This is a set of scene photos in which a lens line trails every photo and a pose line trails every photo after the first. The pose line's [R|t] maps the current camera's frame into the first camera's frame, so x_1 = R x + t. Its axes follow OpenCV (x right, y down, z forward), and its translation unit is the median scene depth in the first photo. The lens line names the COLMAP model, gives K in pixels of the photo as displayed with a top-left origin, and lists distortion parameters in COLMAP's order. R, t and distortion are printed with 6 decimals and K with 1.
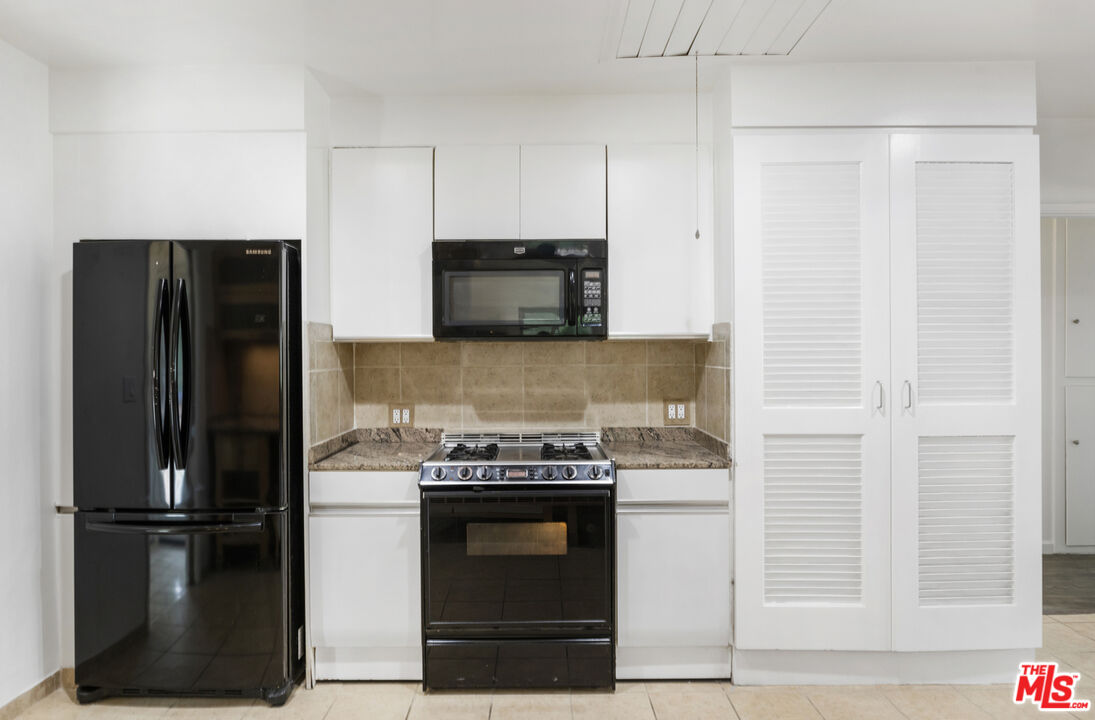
lens RADIAL K [[641.2, 0, 545.9], [0, 641.2, 353.2], [0, 0, 1]] dist [0.000604, -0.000203]
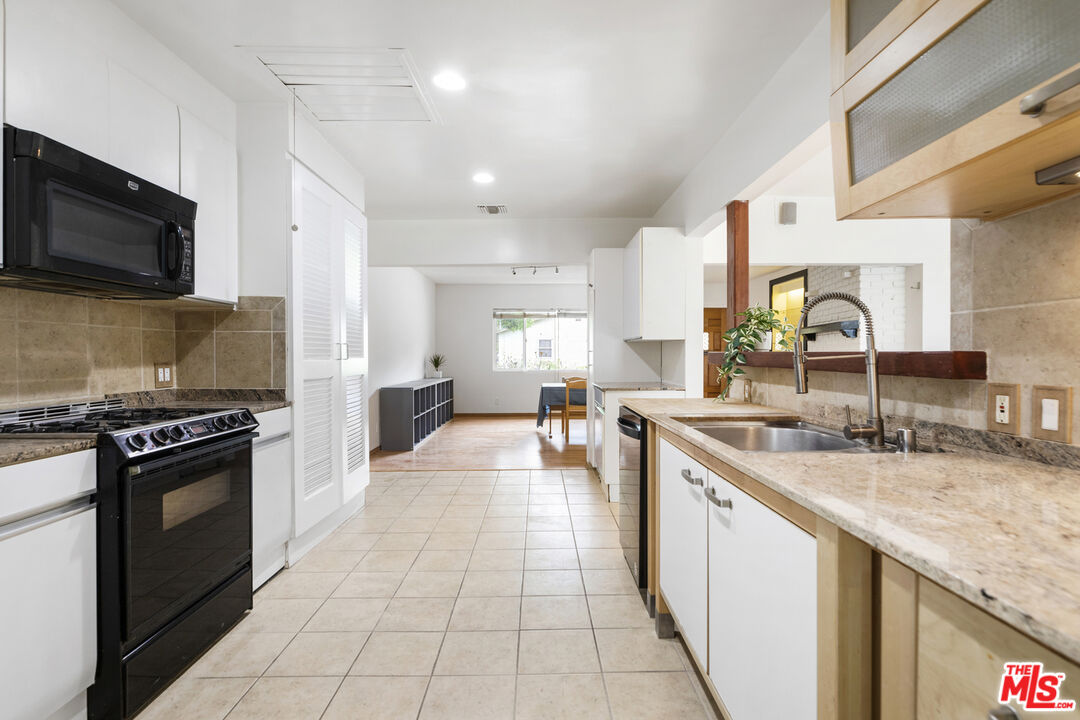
lens RADIAL K [[527.0, 0, 545.9], [0, 527.0, 361.9], [0, 0, 1]] dist [-0.004159, -0.000485]
pose [[-0.020392, -0.007109, 0.999767, -0.666561], [0.000810, 0.999974, 0.007127, 0.064560], [-0.999792, 0.000955, -0.020386, 0.394158]]
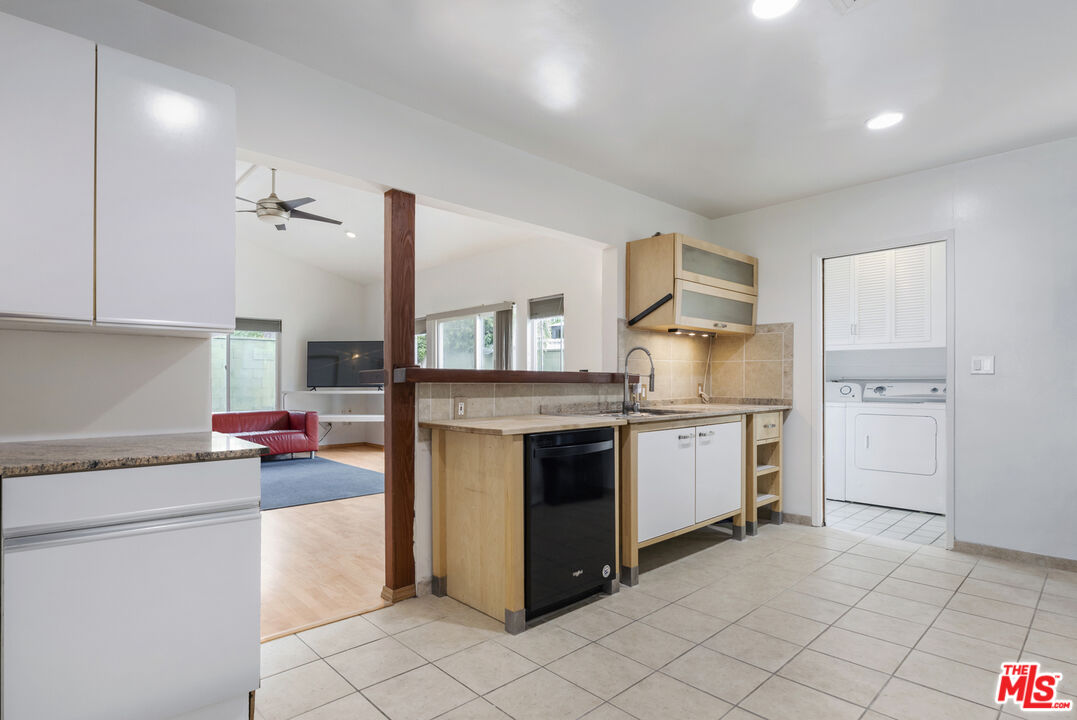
lens RADIAL K [[547.7, 0, 504.0], [0, 547.7, 382.5], [0, 0, 1]] dist [0.000797, 0.000058]
pose [[-0.747938, 0.008153, -0.663718, 0.782976], [0.005945, 0.999967, 0.005585, 0.071303], [0.663742, 0.000232, -0.747962, 0.783593]]
